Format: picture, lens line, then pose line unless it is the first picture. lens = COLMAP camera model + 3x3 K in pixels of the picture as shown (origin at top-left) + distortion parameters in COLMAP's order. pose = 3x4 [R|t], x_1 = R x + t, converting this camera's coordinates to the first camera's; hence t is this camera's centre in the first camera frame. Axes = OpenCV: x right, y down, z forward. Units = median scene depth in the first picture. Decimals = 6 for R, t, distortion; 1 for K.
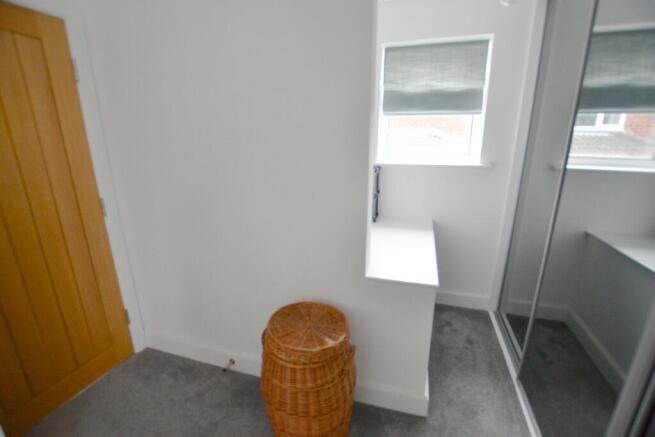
lens RADIAL K [[295.5, 0, 329.7], [0, 295.5, 224.4], [0, 0, 1]] dist [-0.027608, 0.000227]
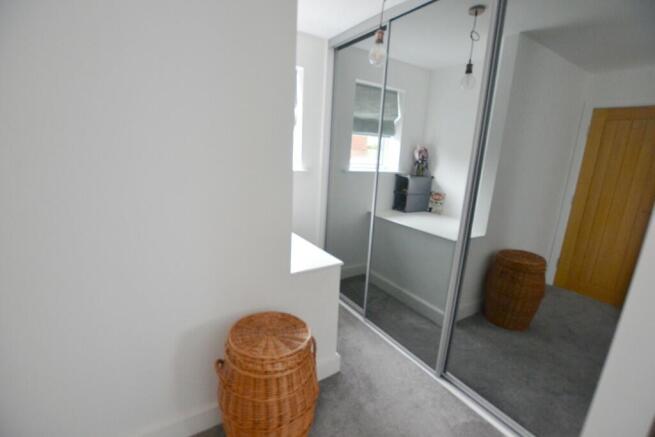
lens RADIAL K [[295.5, 0, 329.7], [0, 295.5, 224.4], [0, 0, 1]] dist [-0.027608, 0.000227]
pose [[0.645800, -0.144852, 0.749640, -0.652403], [0.155018, 0.986264, 0.057030, -0.046074], [-0.747604, 0.079377, 0.659384, 0.178762]]
